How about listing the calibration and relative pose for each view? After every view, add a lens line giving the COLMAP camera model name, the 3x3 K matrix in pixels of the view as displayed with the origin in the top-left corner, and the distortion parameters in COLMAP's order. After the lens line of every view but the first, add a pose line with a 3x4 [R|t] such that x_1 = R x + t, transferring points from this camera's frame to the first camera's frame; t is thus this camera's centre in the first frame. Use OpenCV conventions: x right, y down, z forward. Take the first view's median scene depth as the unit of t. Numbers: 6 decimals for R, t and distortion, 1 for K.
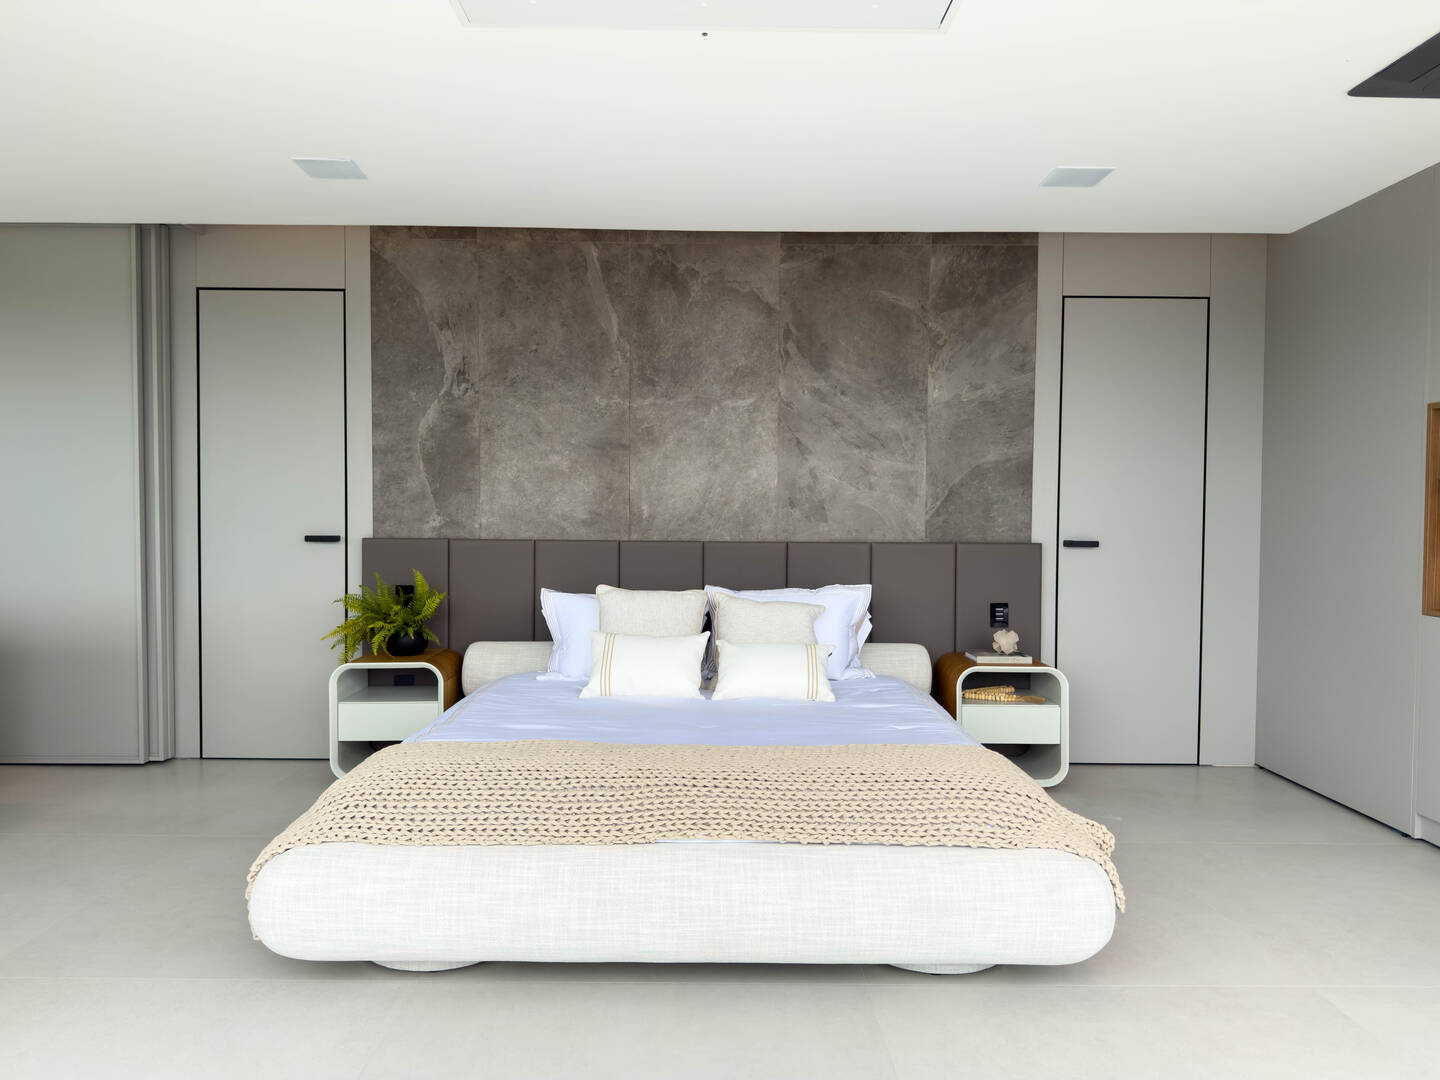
lens RADIAL K [[1015.2, 0, 721.0], [0, 1015.2, 544.8], [0, 0, 1]] dist [0.078908, 0.000182]
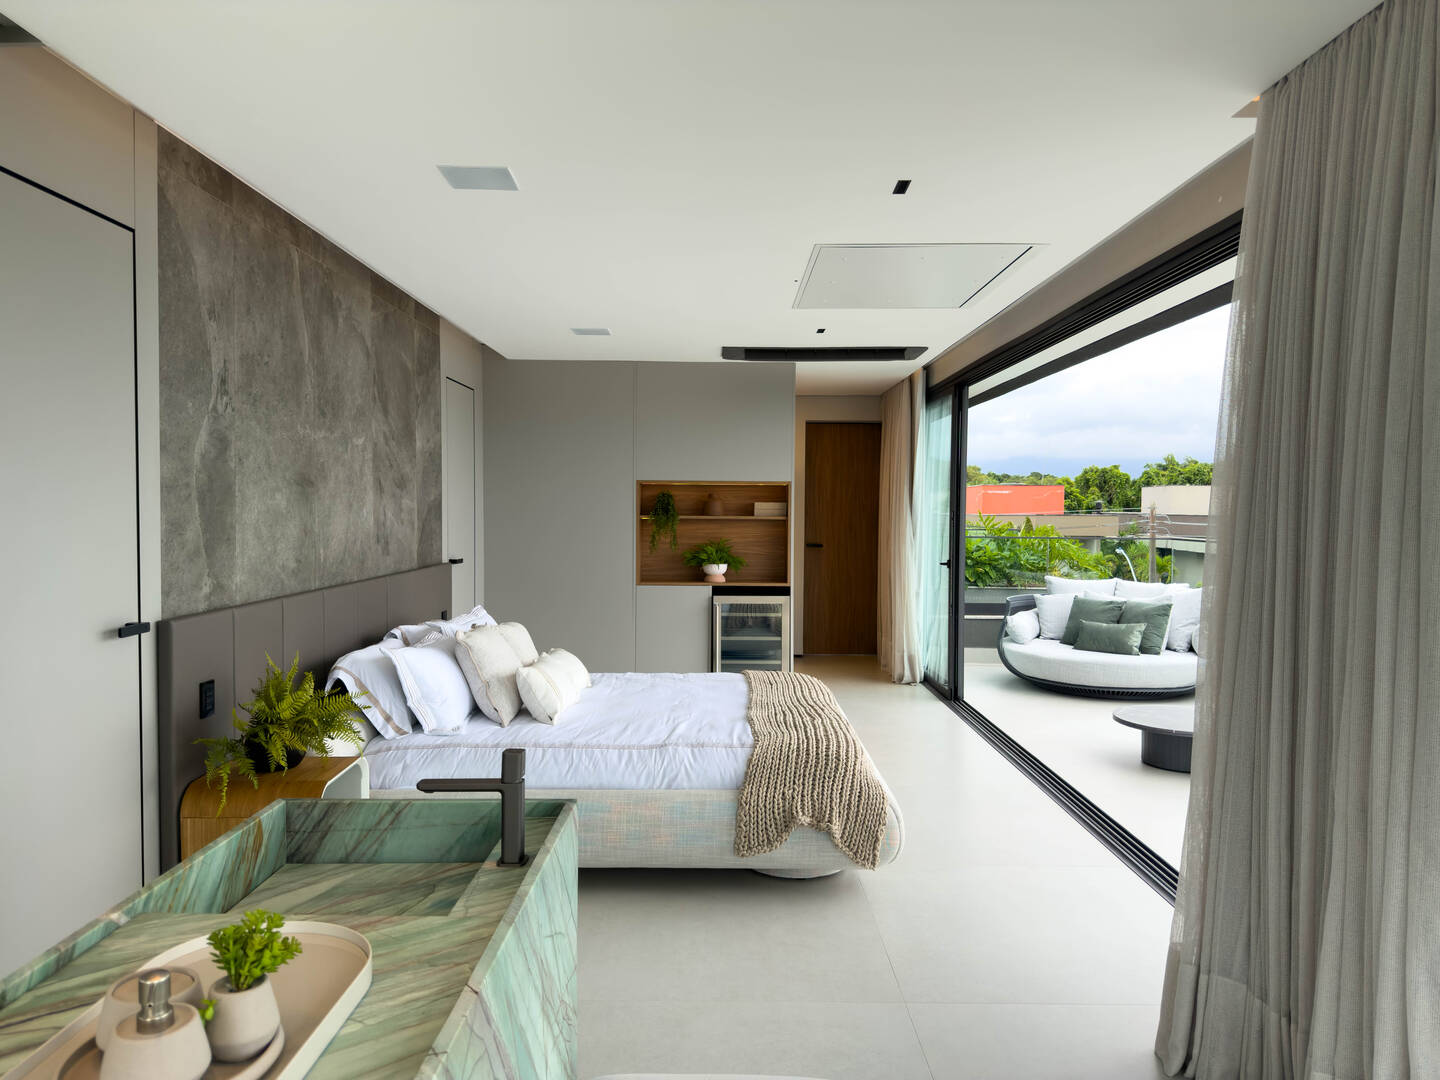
lens RADIAL K [[1015.2, 0, 719.5], [0, 1015.2, 543.0], [0, 0, 1]] dist [0.078908, 0.000182]
pose [[0.032513, -0.045212, 0.998448, -0.987970], [0.047721, 0.997907, 0.043633, -0.067686], [-0.998331, 0.046228, 0.034602, 0.622327]]
